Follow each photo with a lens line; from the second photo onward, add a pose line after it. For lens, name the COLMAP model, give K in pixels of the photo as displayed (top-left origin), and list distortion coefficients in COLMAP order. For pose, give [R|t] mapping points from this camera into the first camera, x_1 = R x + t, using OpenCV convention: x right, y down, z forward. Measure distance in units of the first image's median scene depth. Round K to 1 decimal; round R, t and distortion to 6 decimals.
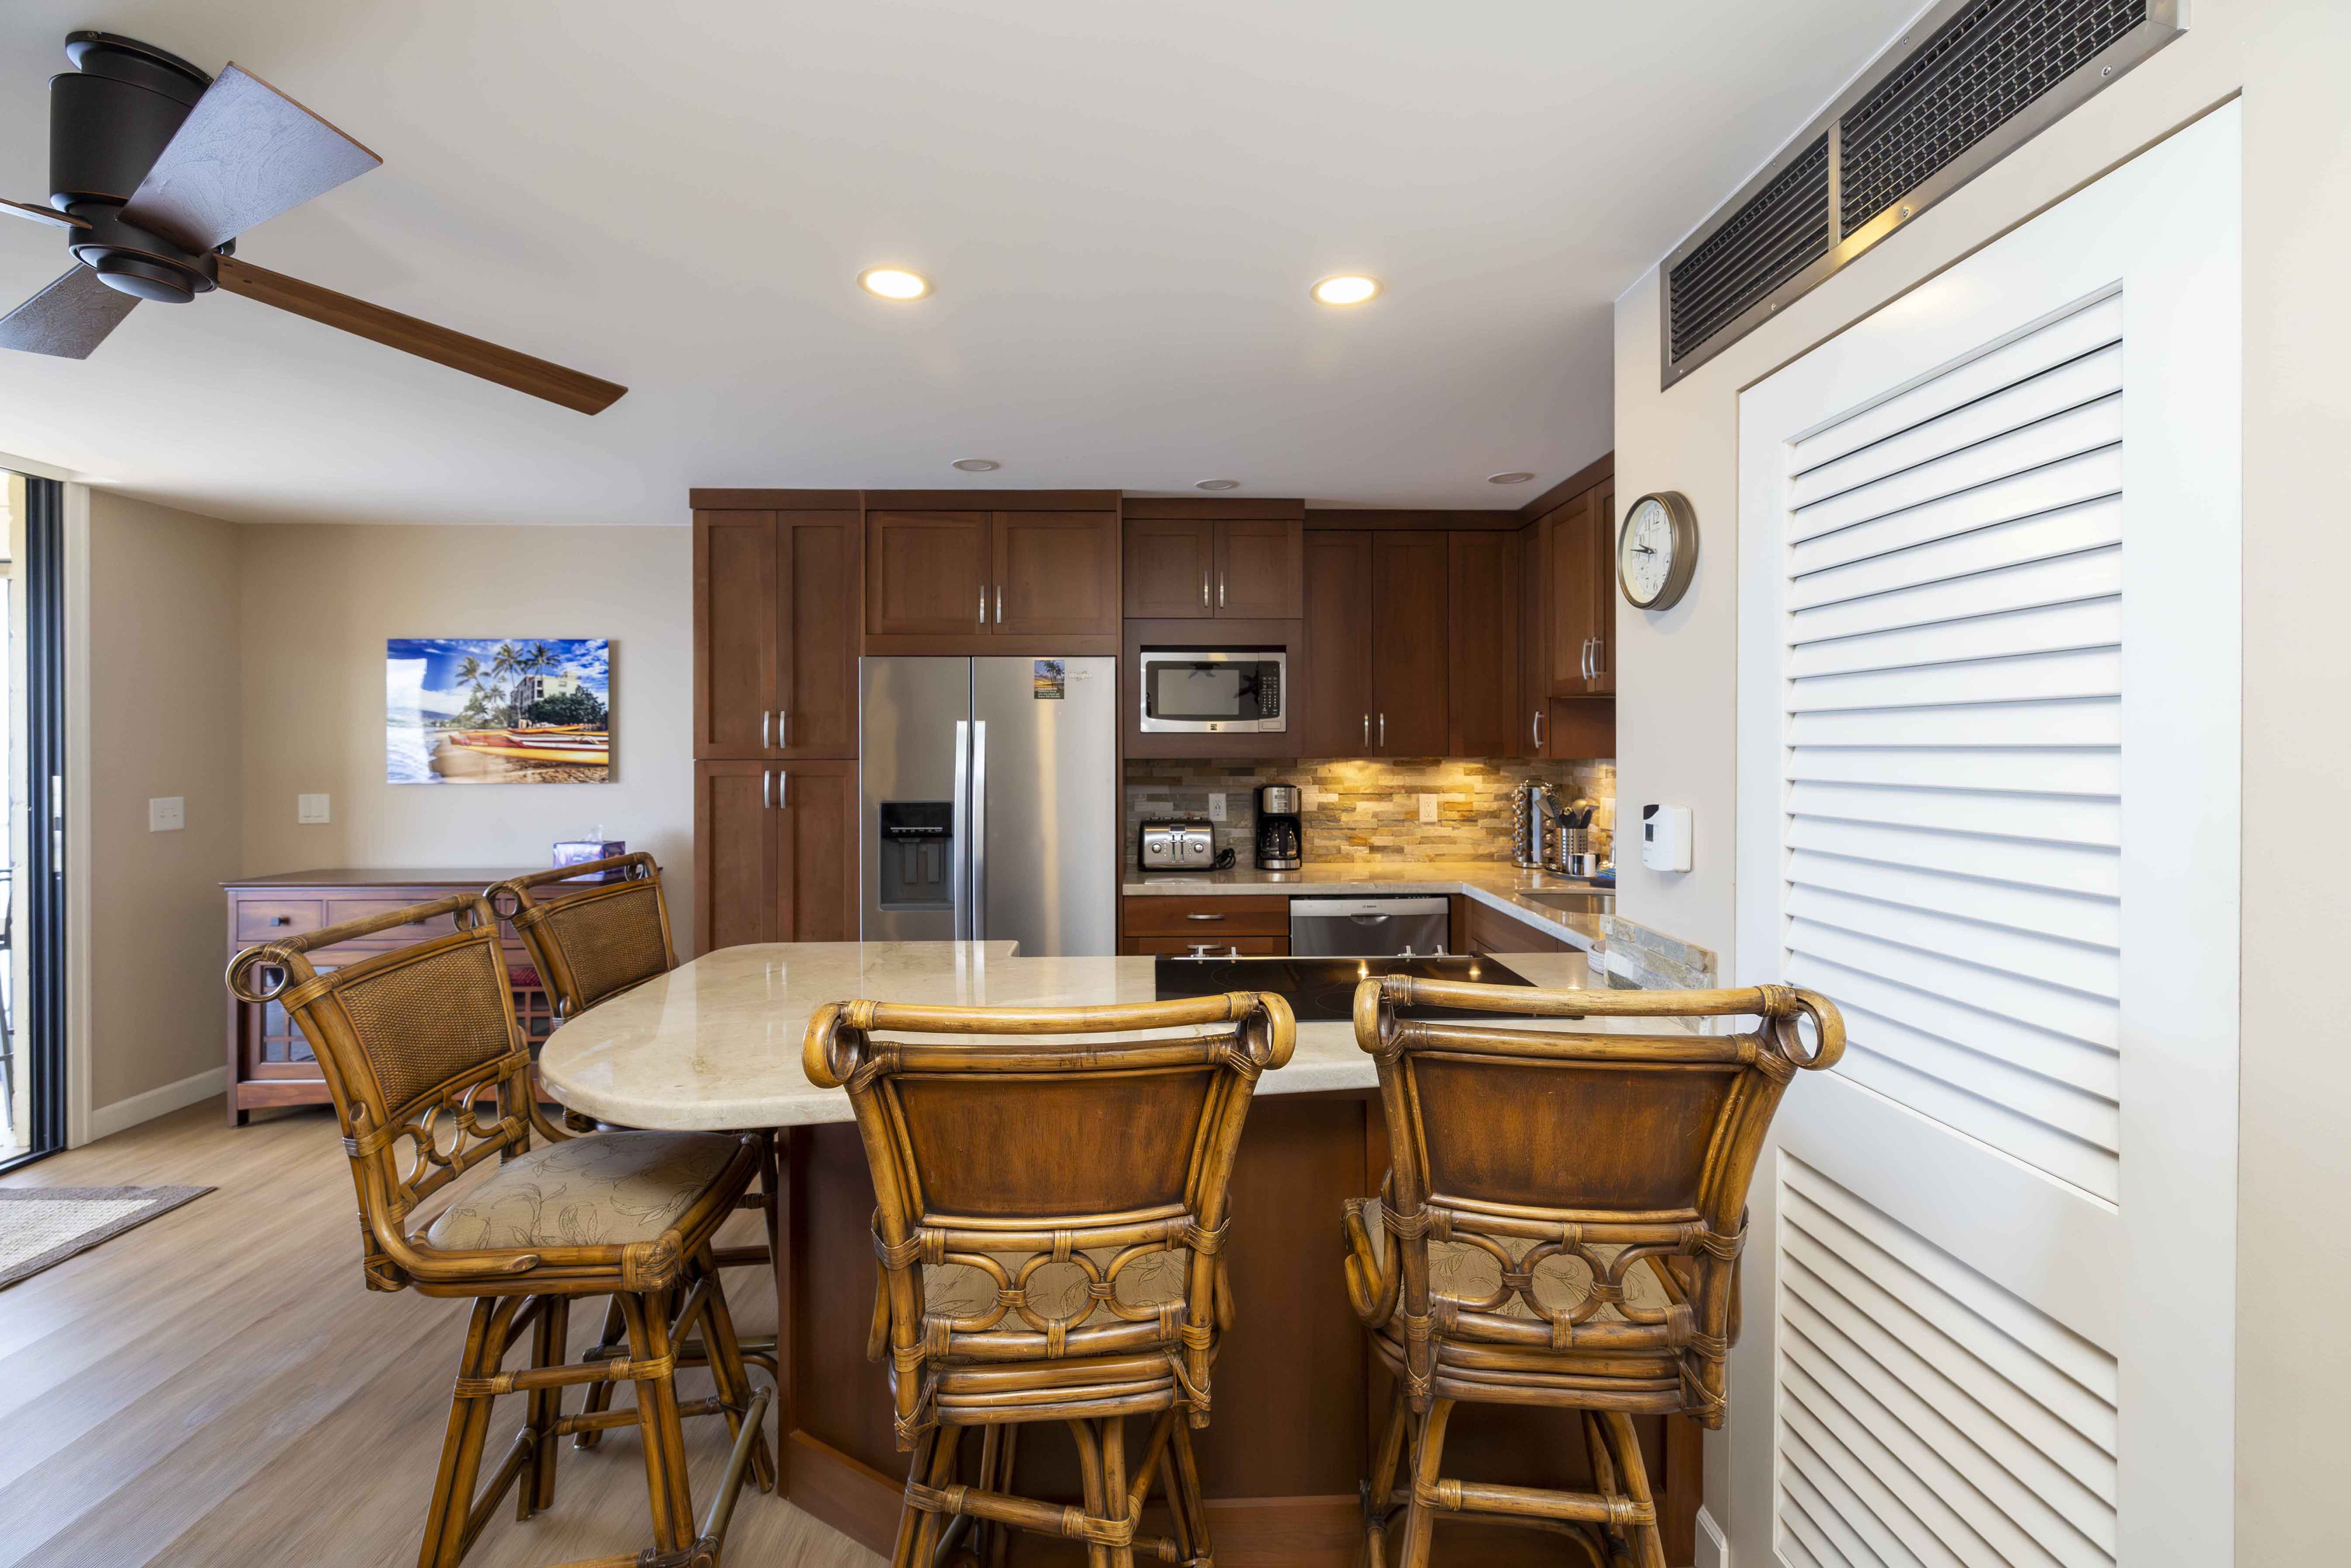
lens RADIAL K [[988.5, 0, 1170.6], [0, 988.5, 749.8], [0, 0, 1]] dist [-0.001277, 0.000169]
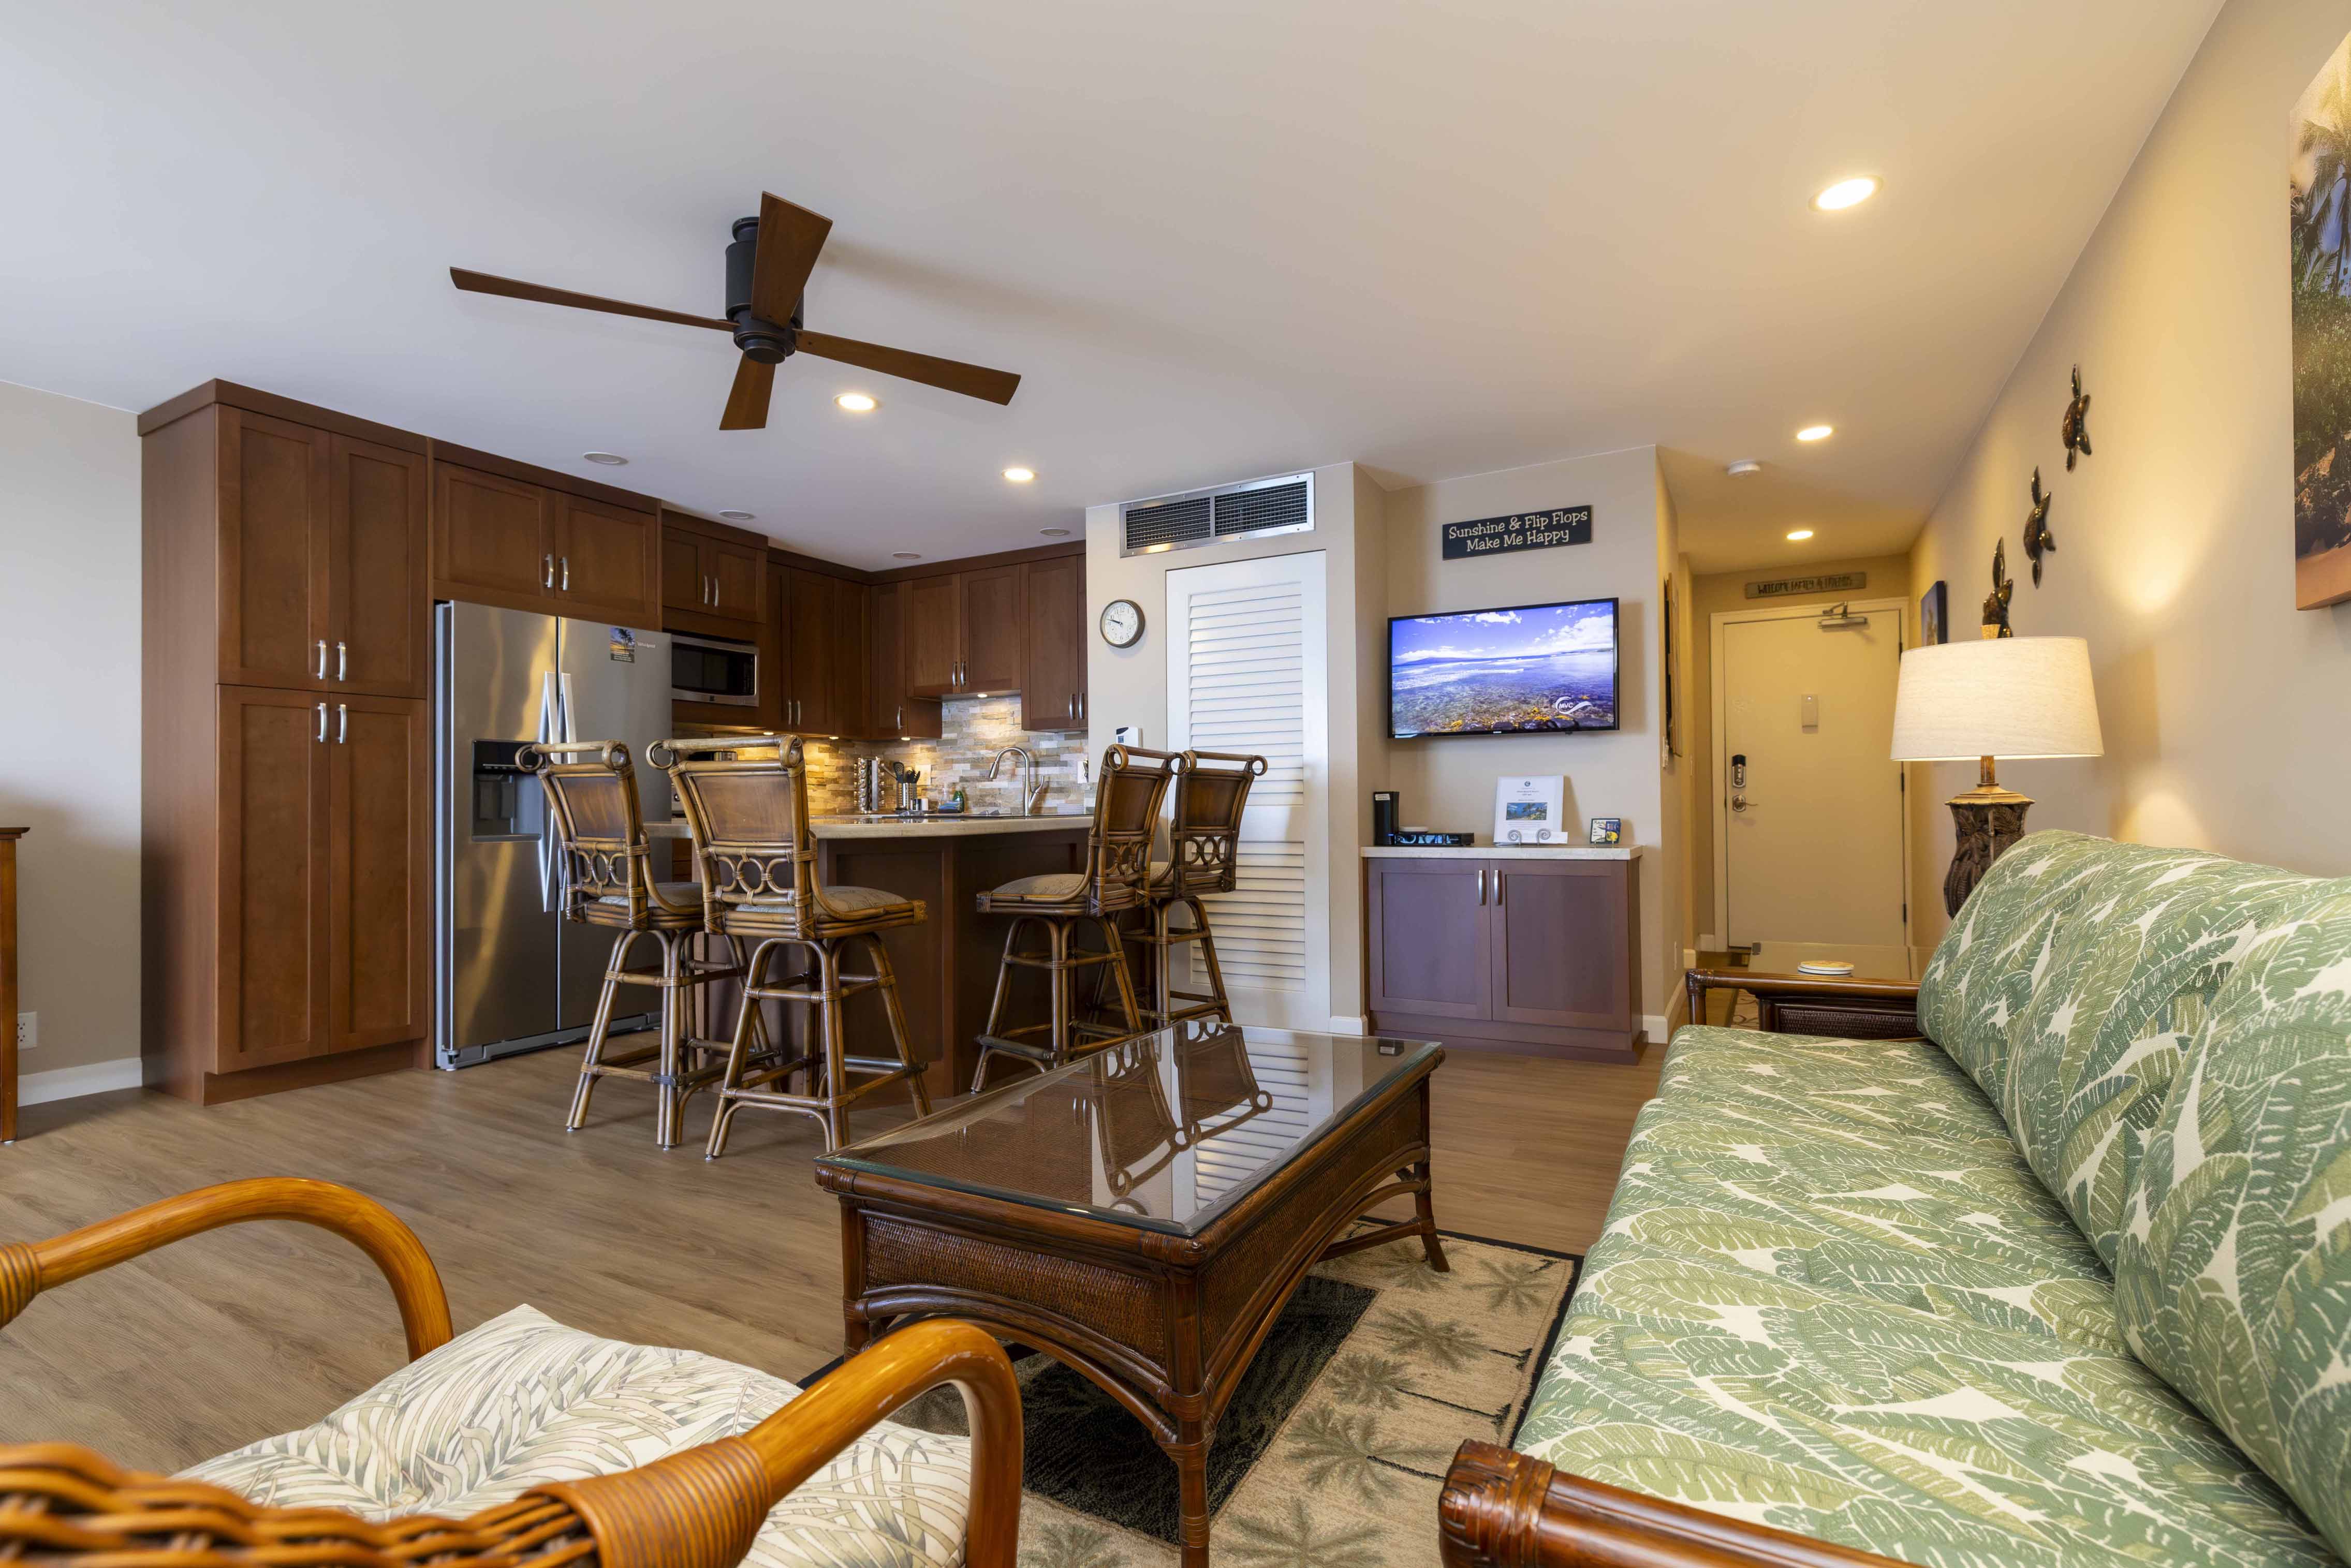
lens RADIAL K [[1052.8, 0, 1174.3], [0, 1052.8, 794.3], [0, 0, 1]] dist [-0.000461, 0.000150]
pose [[0.506479, 0.006208, 0.862230, -0.856441], [0.011877, 0.999829, -0.014176, 0.131479], [-0.862171, 0.017421, 0.506319, -0.212550]]
